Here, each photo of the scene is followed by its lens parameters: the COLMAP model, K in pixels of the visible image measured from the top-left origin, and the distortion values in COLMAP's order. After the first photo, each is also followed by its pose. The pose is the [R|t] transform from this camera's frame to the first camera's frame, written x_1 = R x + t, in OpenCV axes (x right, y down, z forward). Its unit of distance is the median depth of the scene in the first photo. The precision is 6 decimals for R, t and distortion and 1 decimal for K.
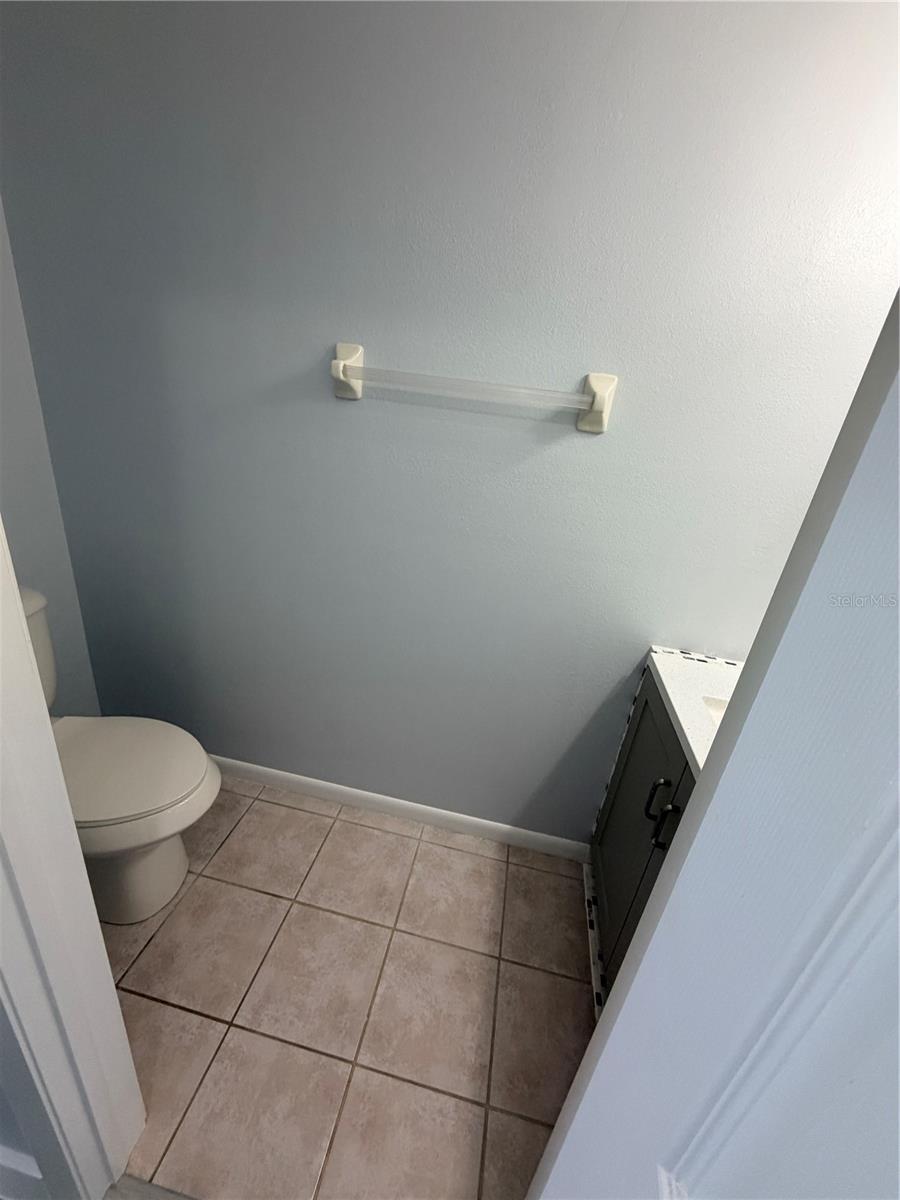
lens RADIAL K [[478.5, 0, 450.2], [0, 478.5, 602.0], [0, 0, 1]] dist [-0.000315, 0.000063]
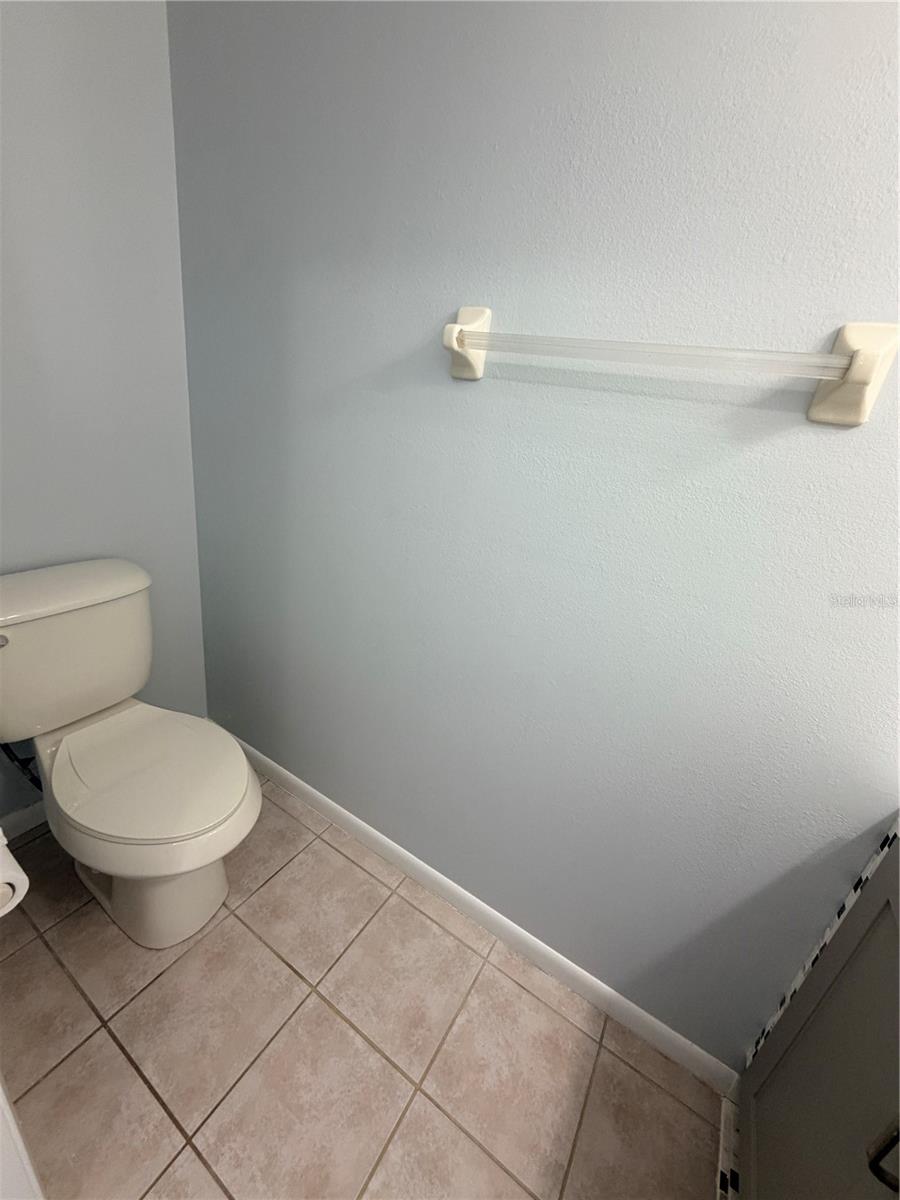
lens RADIAL K [[478.5, 0, 450.9], [0, 478.5, 598.5], [0, 0, 1]] dist [-0.000315, 0.000063]
pose [[0.933199, 0.143064, -0.329654, 0.063815], [-0.165493, 0.985364, -0.040855, -0.032147], [0.318984, 0.092681, 0.943218, 0.258841]]
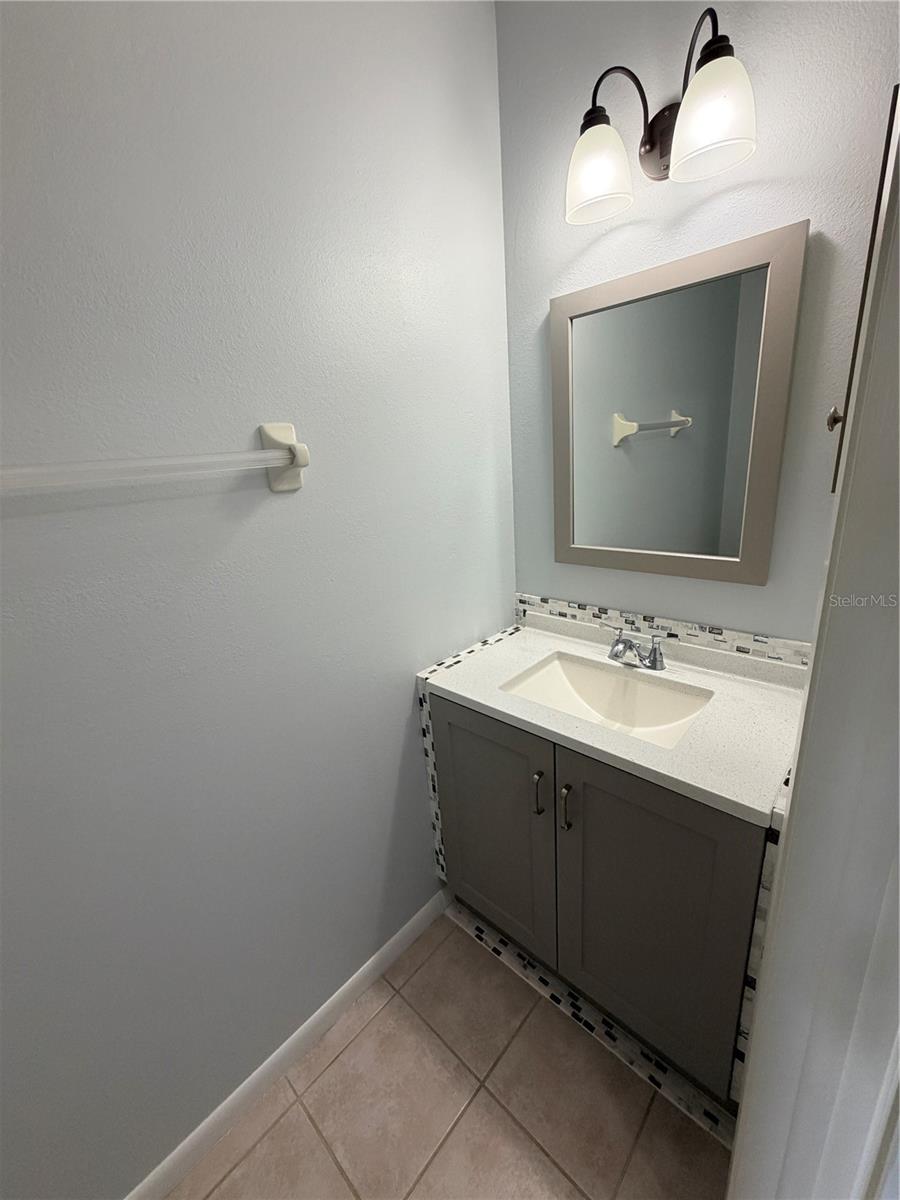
lens RADIAL K [[478.5, 0, 452.8], [0, 478.5, 599.9], [0, 0, 1]] dist [-0.000315, 0.000063]
pose [[0.522990, -0.395643, 0.754949, -0.219596], [0.456158, 0.878138, 0.144198, -0.148604], [-0.720001, 0.268962, 0.639733, 0.260648]]
